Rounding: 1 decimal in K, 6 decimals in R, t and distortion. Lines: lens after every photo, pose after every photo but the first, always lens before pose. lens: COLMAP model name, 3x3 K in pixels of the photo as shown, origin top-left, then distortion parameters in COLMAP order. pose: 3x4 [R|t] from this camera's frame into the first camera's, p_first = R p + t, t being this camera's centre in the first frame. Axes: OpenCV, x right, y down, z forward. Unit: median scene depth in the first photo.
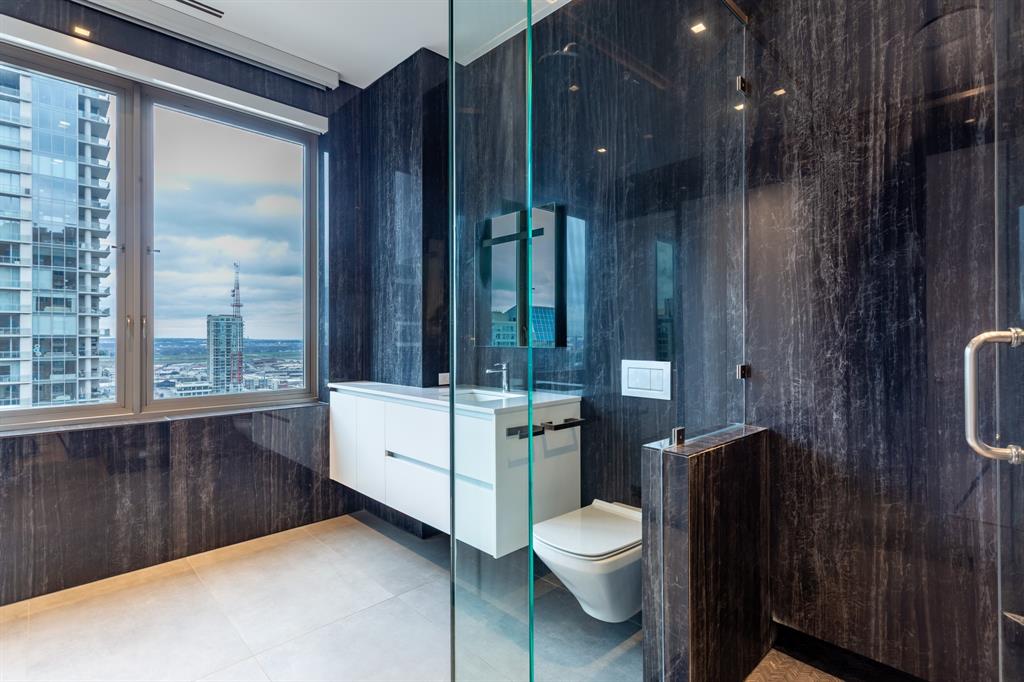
lens RADIAL K [[490.2, 0, 516.6], [0, 490.2, 337.6], [0, 0, 1]] dist [0.001781, 0.002499]
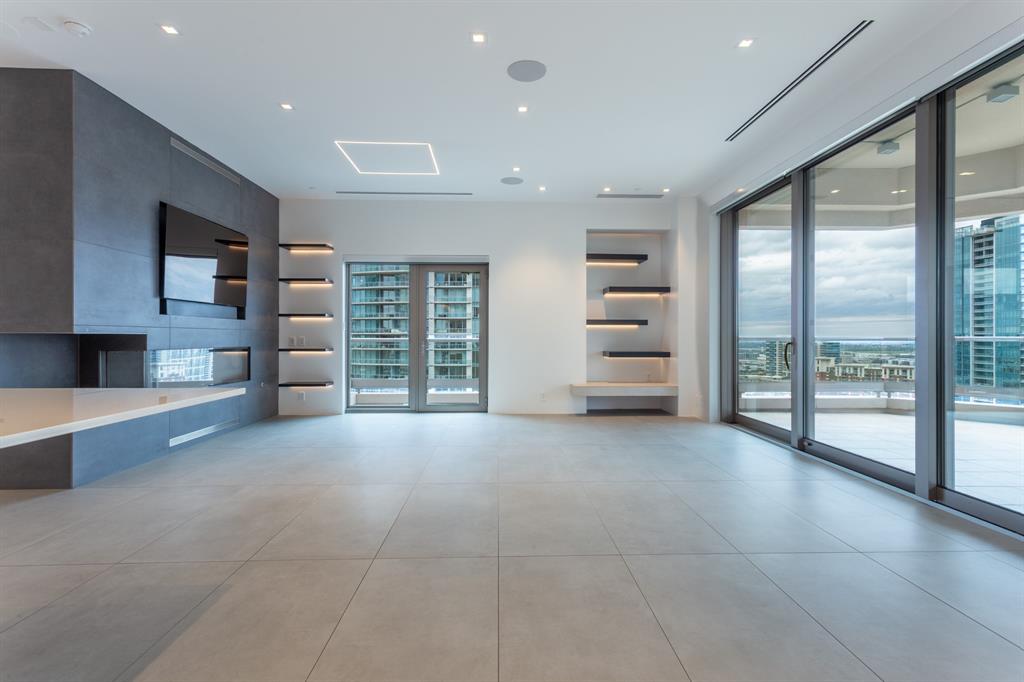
lens RADIAL K [[490.2, 0, 514.6], [0, 490.2, 335.4], [0, 0, 1]] dist [0.001781, 0.002499]
pose [[0.737306, 0.000531, -0.675559, 0.104646], [-0.001998, 0.999997, -0.001394, 0.002666], [0.675556, 0.002378, 0.737305, -0.001834]]
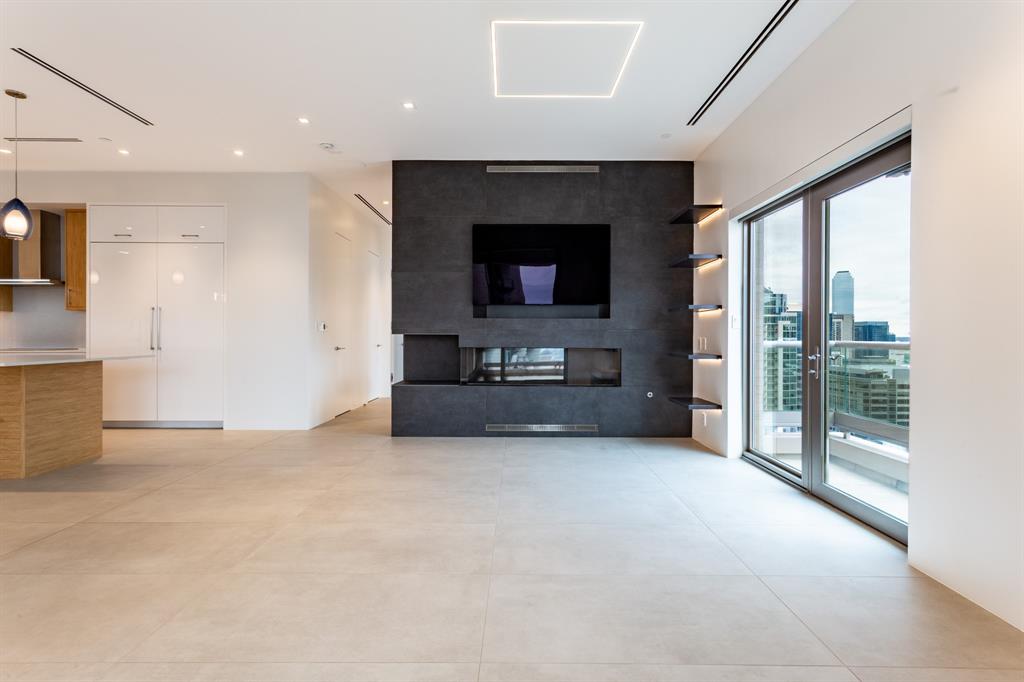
lens RADIAL K [[490.2, 0, 517.5], [0, 490.2, 336.7], [0, 0, 1]] dist [0.001781, 0.002499]
pose [[-0.704745, -0.000899, -0.709461, 0.078957], [-0.002498, 0.999996, 0.001214, 0.002679], [0.709457, 0.002628, -0.704744, 0.067995]]
